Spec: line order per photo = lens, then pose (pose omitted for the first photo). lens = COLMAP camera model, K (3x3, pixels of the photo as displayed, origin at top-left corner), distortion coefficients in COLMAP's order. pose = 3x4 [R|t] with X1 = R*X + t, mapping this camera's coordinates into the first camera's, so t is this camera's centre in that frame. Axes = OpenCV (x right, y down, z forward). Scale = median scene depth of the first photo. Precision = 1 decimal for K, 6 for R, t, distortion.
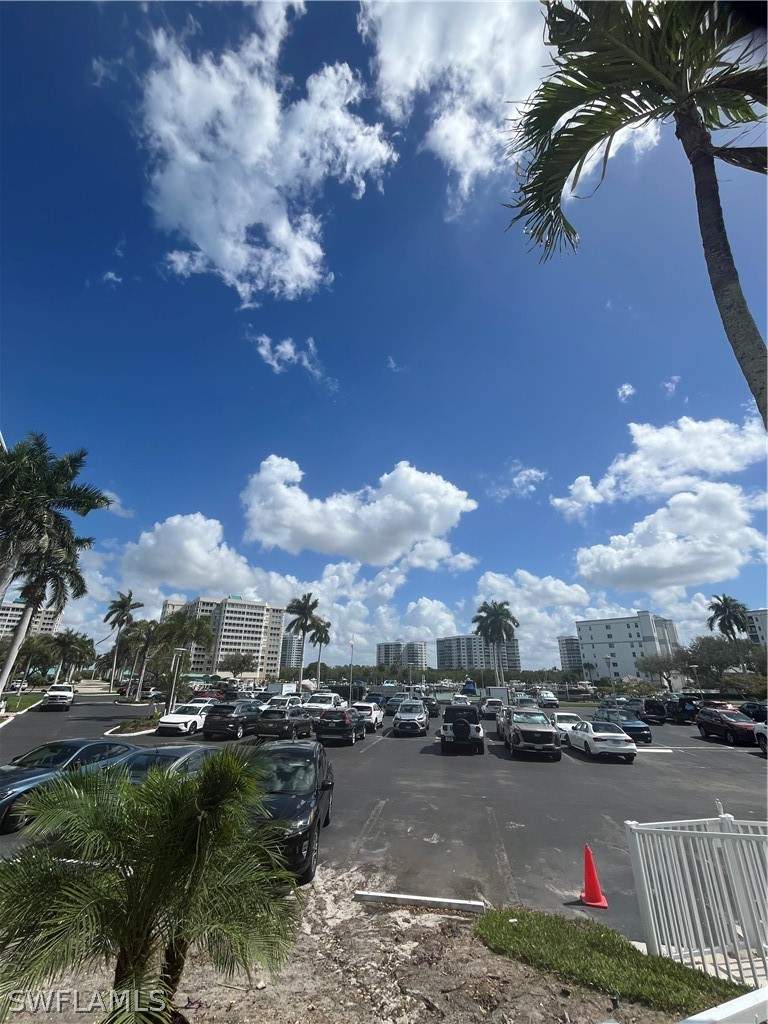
lens RADIAL K [[420.3, 0, 381.1], [0, 420.3, 512.5], [0, 0, 1]] dist [-0.001510, 0.000109]
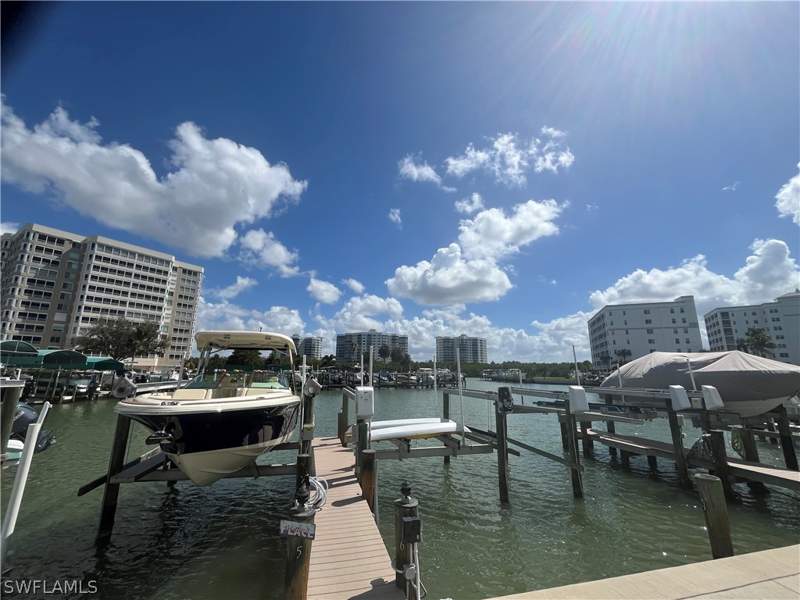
lens RADIAL K [[328.3, 0, 402.6], [0, 328.3, 299.7], [0, 0, 1]] dist [-0.001510, 0.000109]
pose [[0.908515, 0.084463, 0.409226, -0.159946], [-0.151585, 0.979262, 0.134415, 0.165441], [-0.389387, -0.184150, 0.902478, 0.409384]]
